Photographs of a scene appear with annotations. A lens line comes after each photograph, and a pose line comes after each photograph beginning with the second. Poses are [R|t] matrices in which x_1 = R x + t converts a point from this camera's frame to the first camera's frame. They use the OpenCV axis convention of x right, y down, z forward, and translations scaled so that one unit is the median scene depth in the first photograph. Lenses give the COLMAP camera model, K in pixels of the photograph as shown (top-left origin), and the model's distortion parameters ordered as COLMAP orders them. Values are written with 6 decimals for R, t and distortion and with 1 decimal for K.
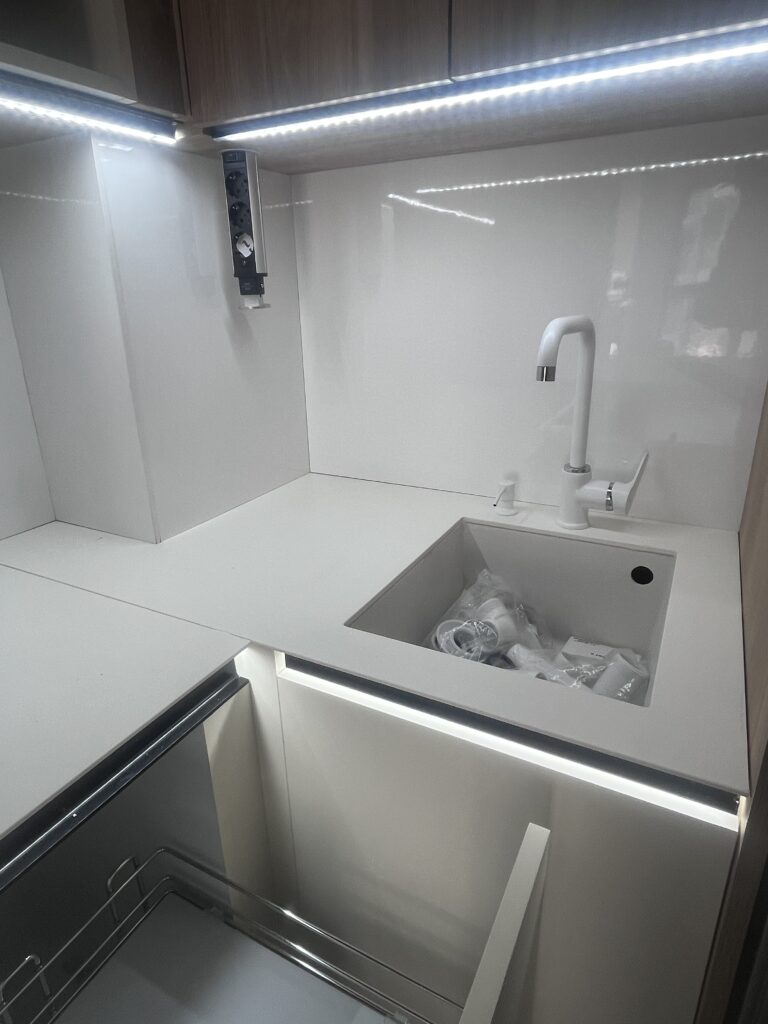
lens RADIAL K [[603.7, 0, 384.0], [0, 603.7, 512.0], [0, 0, 1]] dist [-0.001445, -0.000450]
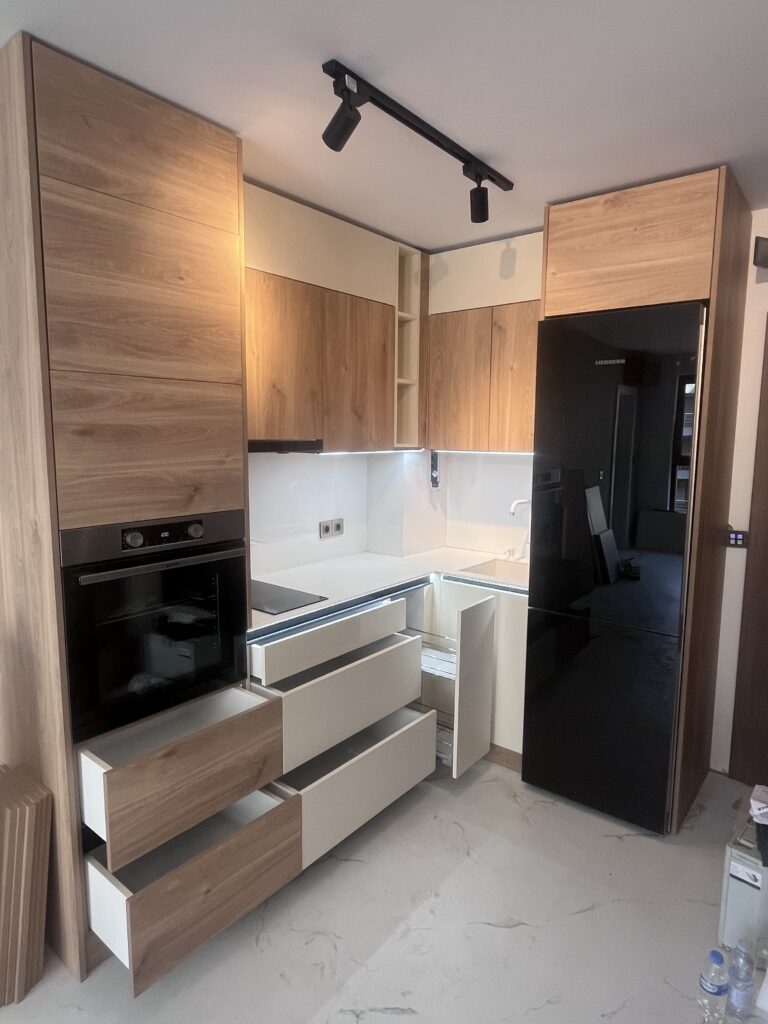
lens RADIAL K [[603.7, 0, 384.0], [0, 603.7, 512.0], [0, 0, 1]] dist [-0.001445, -0.000450]
pose [[0.980867, 0.056327, -0.186352, 0.139811], [-0.096164, 0.972480, -0.212216, 0.530945], [0.169270, 0.226076, 0.959290, -2.306592]]
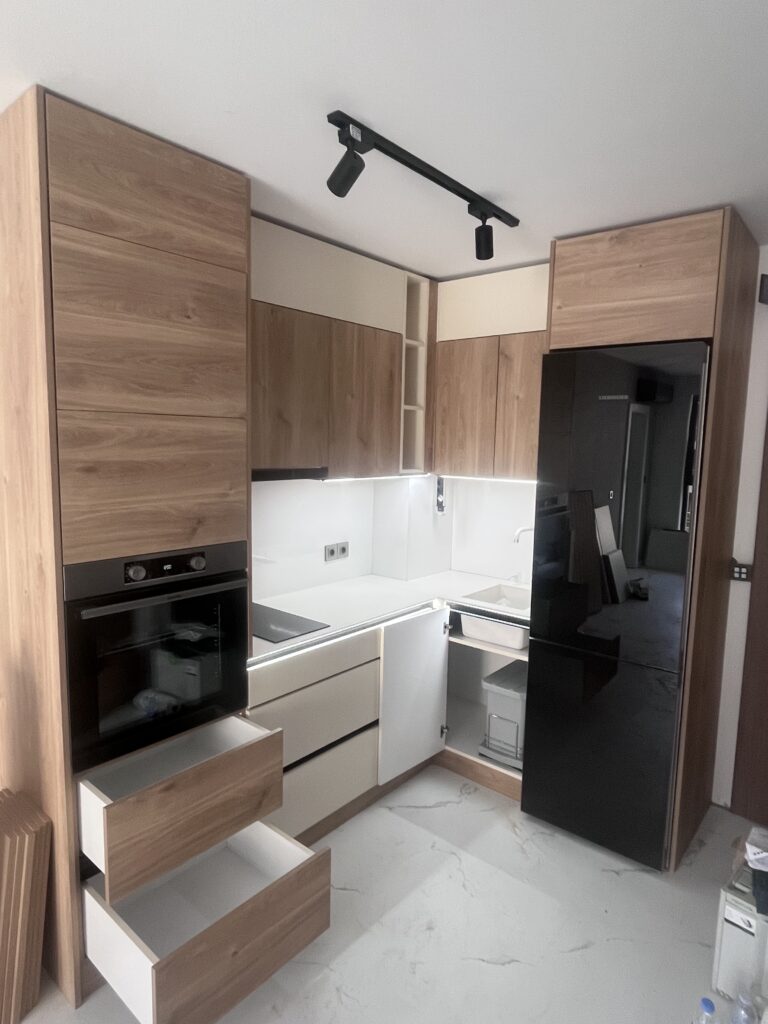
lens RADIAL K [[603.3, 0, 386.5], [0, 603.3, 513.6], [0, 0, 1]] dist [-0.001689, 0.000035]
pose [[0.976345, 0.070574, -0.204375, 0.180092], [-0.115979, 0.968682, -0.219554, 0.441404], [0.182480, 0.238064, 0.953953, -2.339450]]
